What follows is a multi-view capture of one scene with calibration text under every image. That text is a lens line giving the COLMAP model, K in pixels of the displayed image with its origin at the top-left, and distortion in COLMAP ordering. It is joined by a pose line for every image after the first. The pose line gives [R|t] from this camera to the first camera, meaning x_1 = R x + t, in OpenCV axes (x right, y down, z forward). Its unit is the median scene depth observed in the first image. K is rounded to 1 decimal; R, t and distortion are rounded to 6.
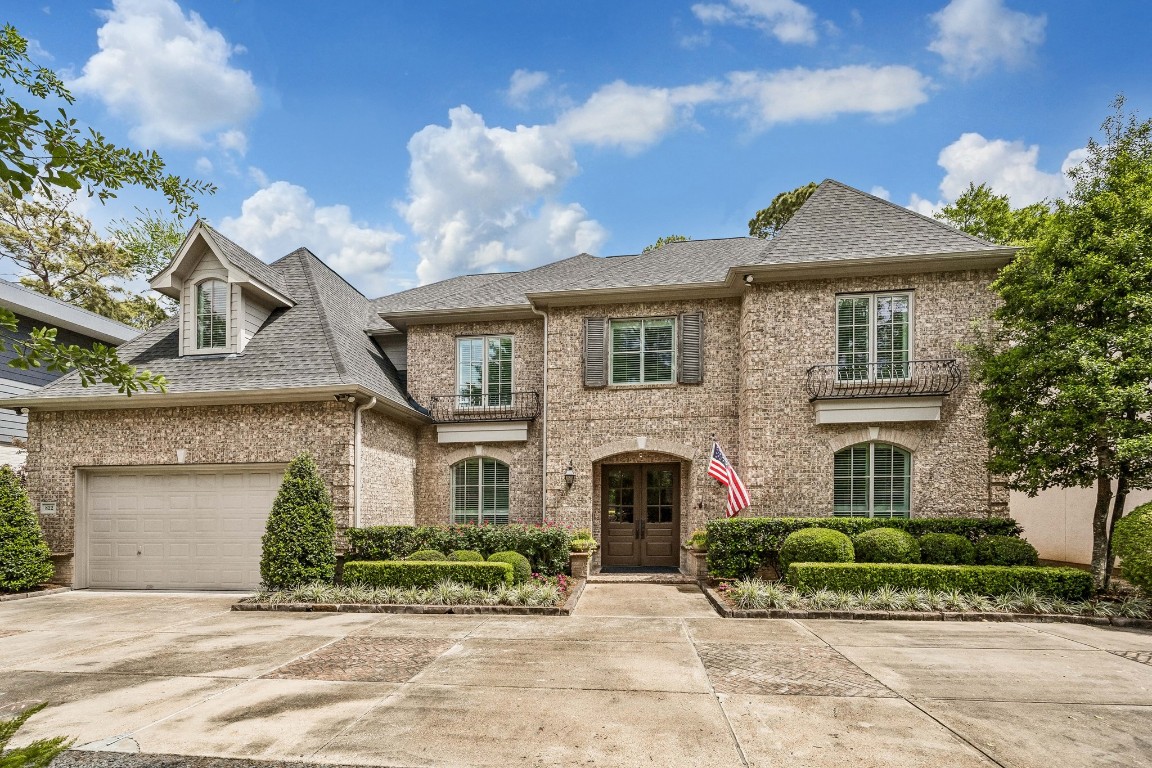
lens RADIAL K [[471.3, 0, 578.1], [0, 471.3, 540.9], [0, 0, 1]] dist [0.000814, 0.000171]
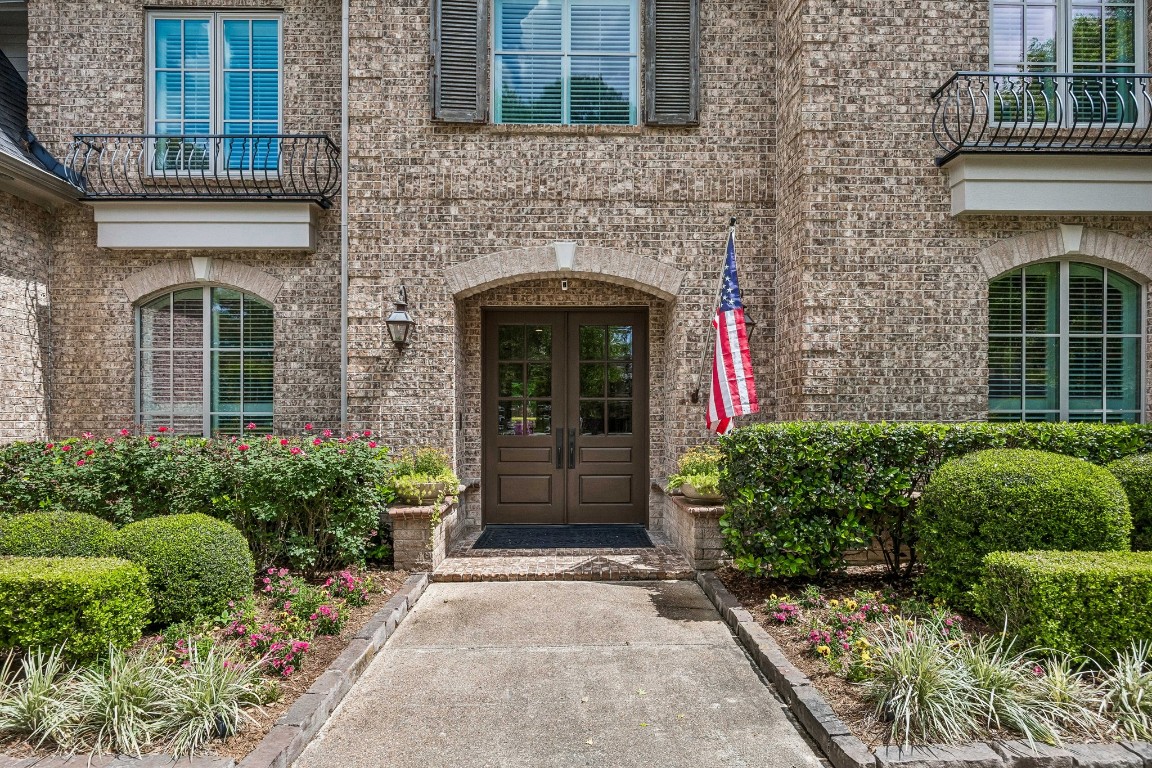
lens RADIAL K [[643.7, 0, 568.4], [0, 643.7, 417.7], [0, 0, 1]] dist [0.001695, 0.000503]
pose [[0.993238, 0.006424, 0.115917, 0.071281], [0.001004, 0.997956, -0.063902, -0.016390], [-0.116090, 0.063587, 0.991201, 0.424502]]
